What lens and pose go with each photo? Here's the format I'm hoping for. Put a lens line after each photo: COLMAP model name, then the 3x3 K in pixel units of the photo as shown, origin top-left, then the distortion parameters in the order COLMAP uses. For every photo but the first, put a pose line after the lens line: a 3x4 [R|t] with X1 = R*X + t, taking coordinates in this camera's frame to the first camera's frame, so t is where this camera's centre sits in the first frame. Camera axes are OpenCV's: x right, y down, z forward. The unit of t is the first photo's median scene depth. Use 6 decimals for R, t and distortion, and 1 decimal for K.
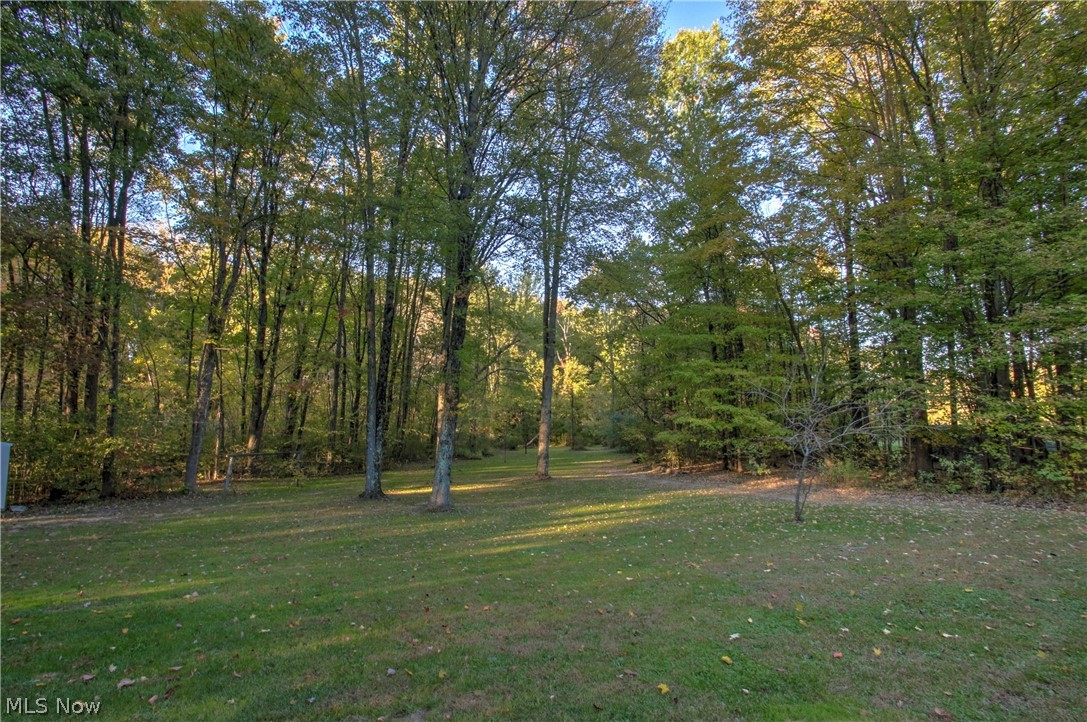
lens RADIAL K [[513.5, 0, 546.1], [0, 513.5, 362.2], [0, 0, 1]] dist [-0.002346, -0.003227]
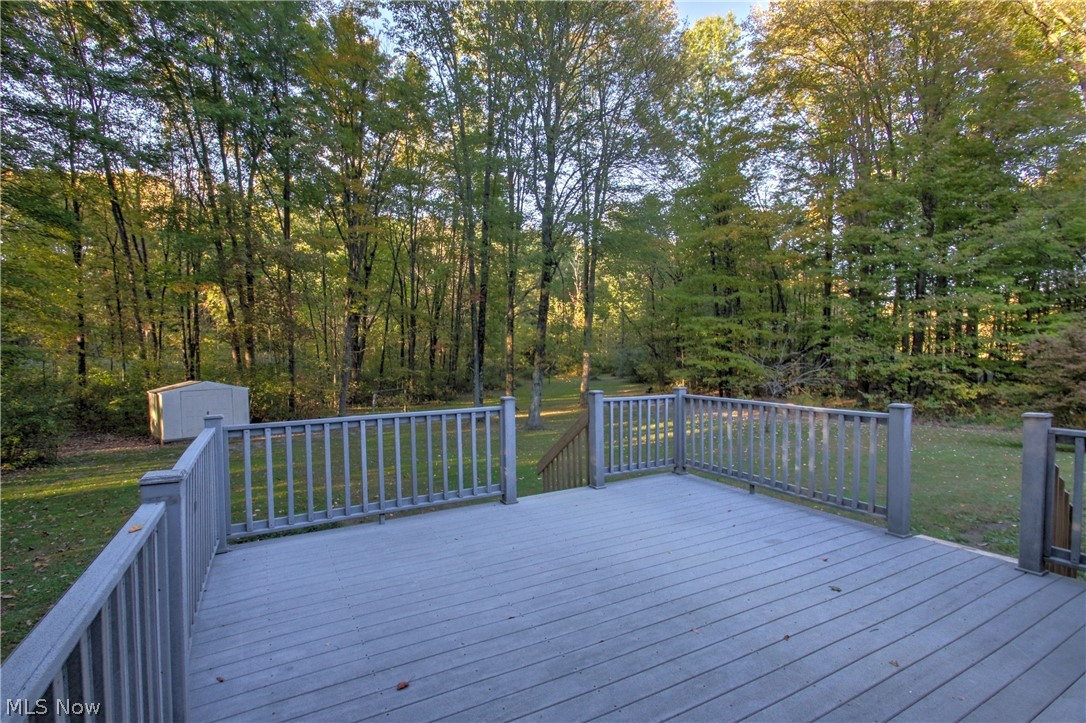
lens RADIAL K [[513.0, 0, 545.8], [0, 513.0, 364.3], [0, 0, 1]] dist [-0.002346, -0.003227]
pose [[0.999850, -0.000103, 0.017319, -0.133443], [-0.002496, 0.988688, 0.149968, -0.079852], [-0.017138, -0.149989, 0.988539, -0.307856]]
